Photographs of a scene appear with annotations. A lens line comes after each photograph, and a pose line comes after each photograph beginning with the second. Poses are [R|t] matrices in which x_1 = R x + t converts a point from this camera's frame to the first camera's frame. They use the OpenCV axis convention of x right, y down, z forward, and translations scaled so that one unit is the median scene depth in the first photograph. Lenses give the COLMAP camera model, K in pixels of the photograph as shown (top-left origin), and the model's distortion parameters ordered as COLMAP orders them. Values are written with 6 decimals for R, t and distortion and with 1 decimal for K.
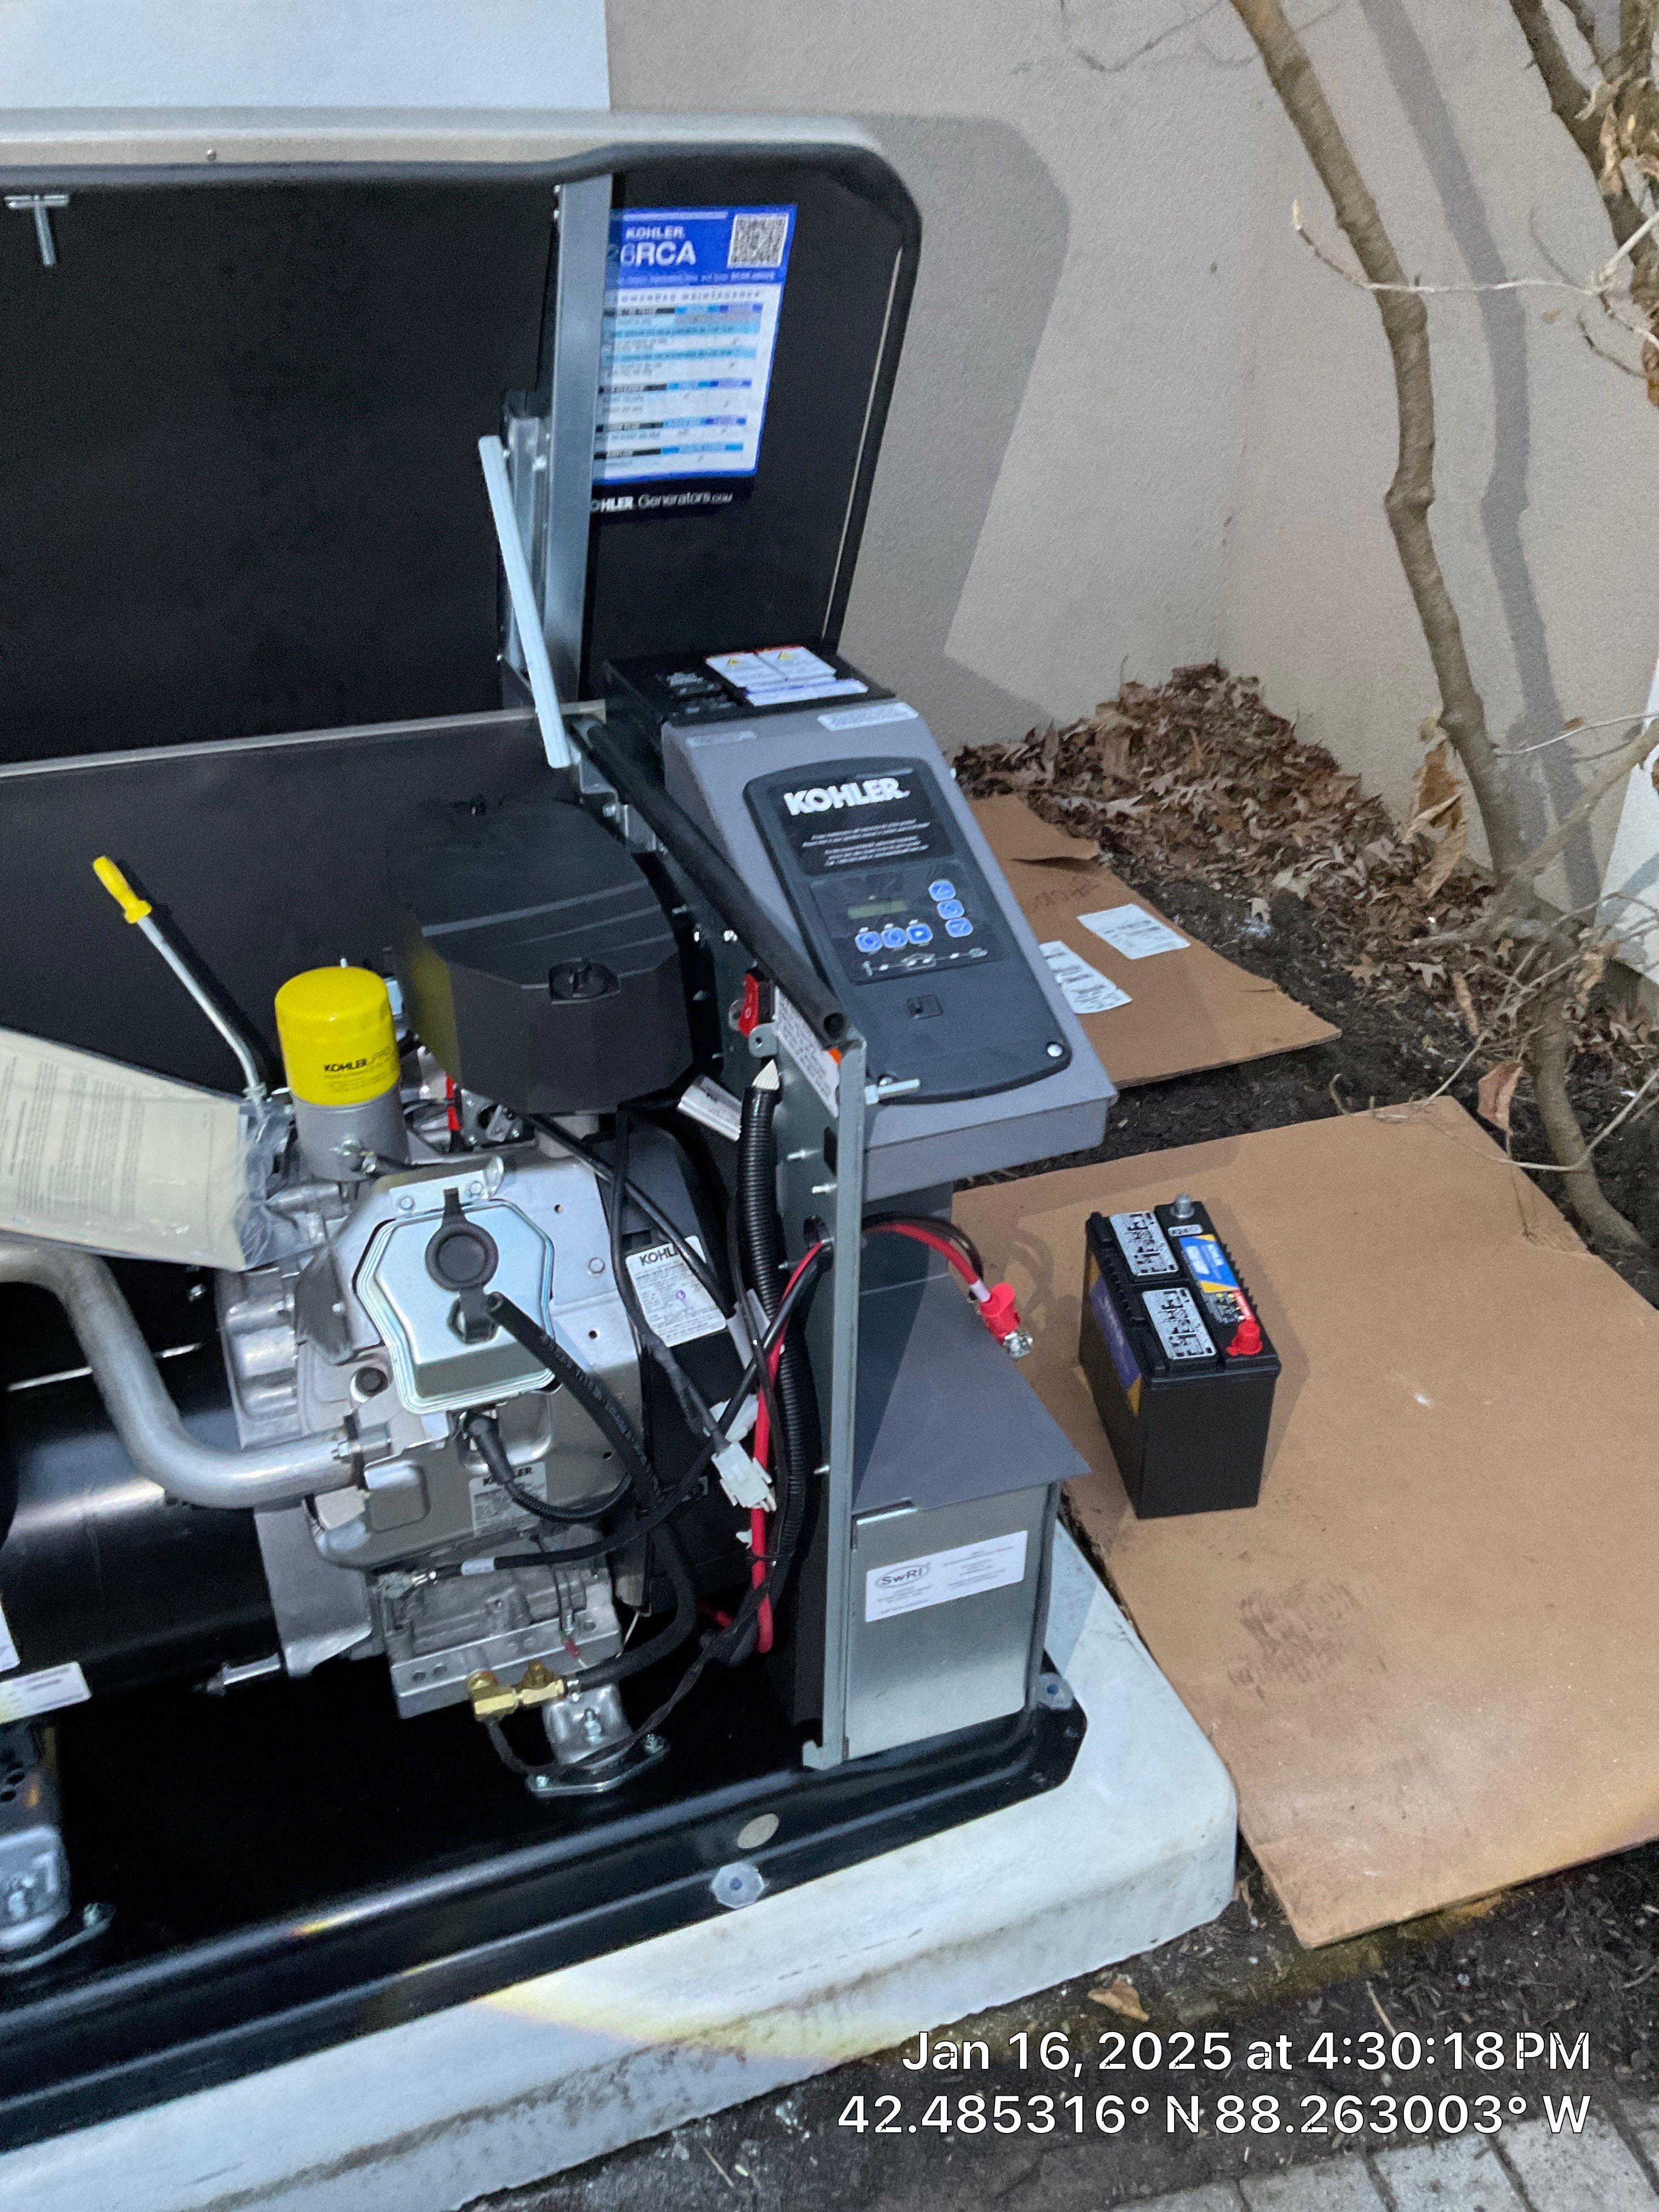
lens RADIAL K [[1805.5, 0, 829.5], [0, 1805.5, 1106.0], [0, 0, 1]] dist [0.109338, -0.211577]
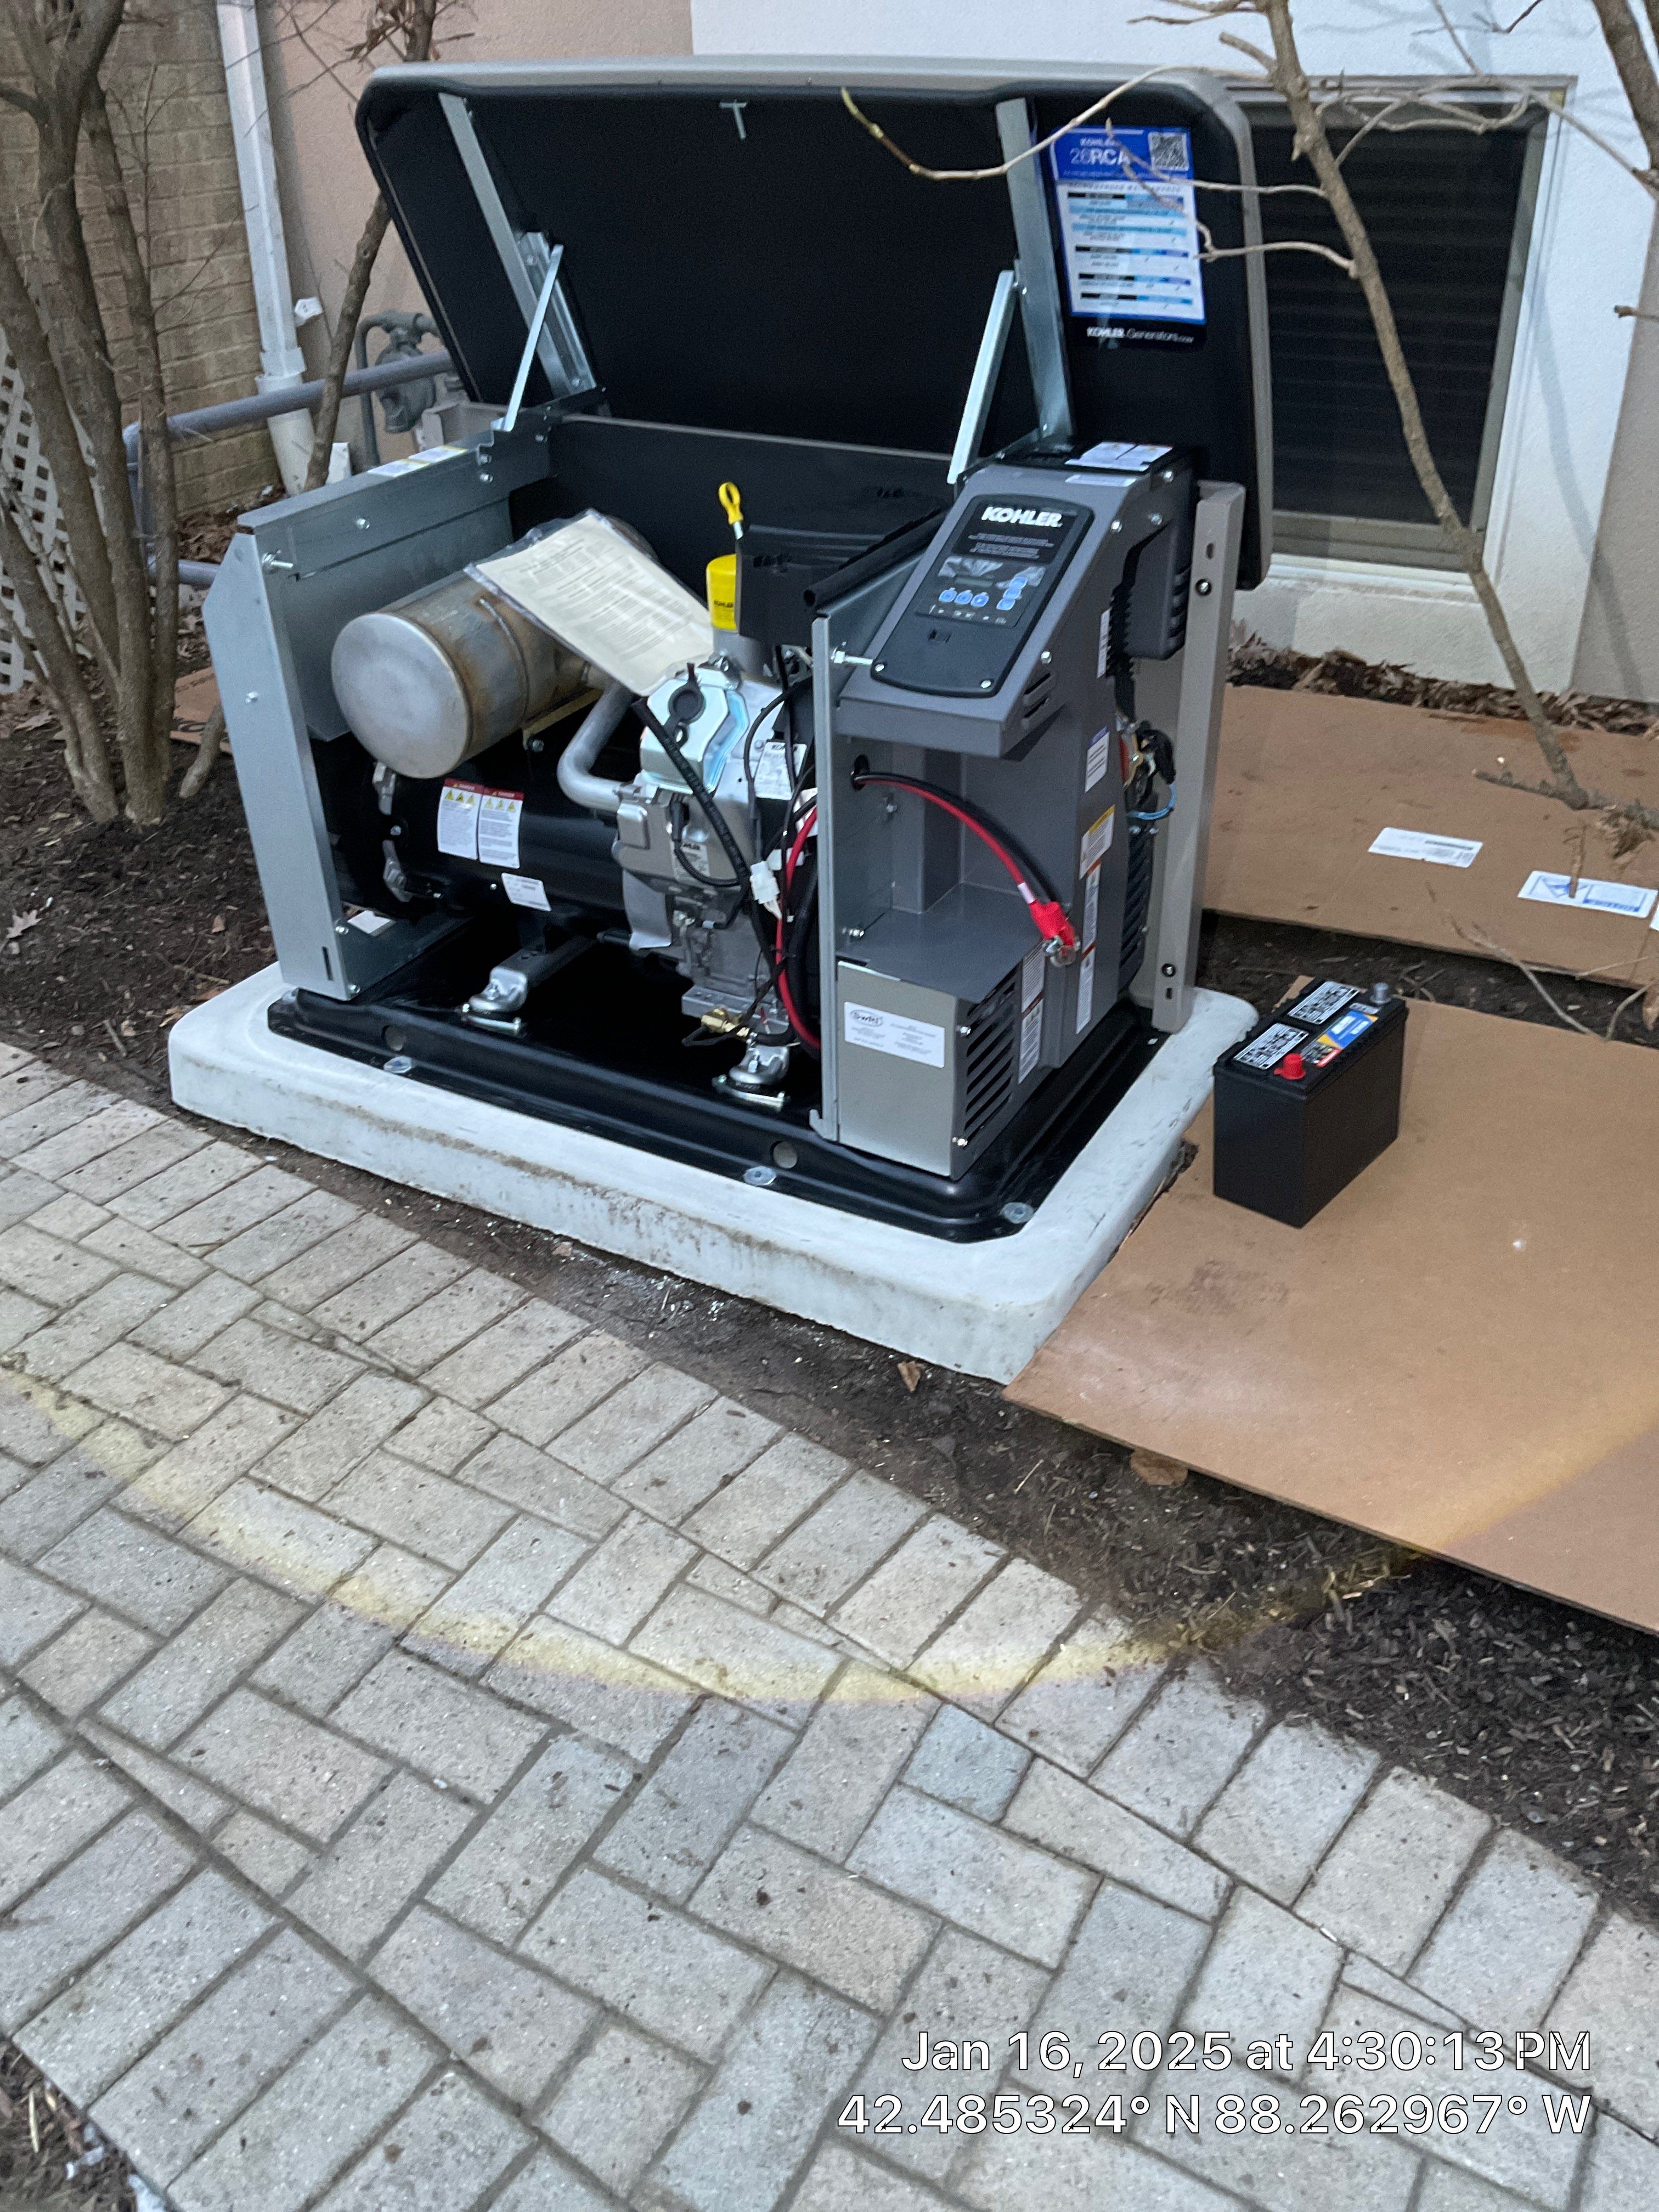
lens RADIAL K [[1805.5, 0, 829.5], [0, 1805.5, 1106.0], [0, 0, 1]] dist [0.109338, -0.211577]
pose [[0.633957, 0.390325, -0.667641, 1.028642], [-0.375814, 0.909991, 0.175158, 0.063495], [0.675915, 0.139866, 0.723585, -0.127687]]
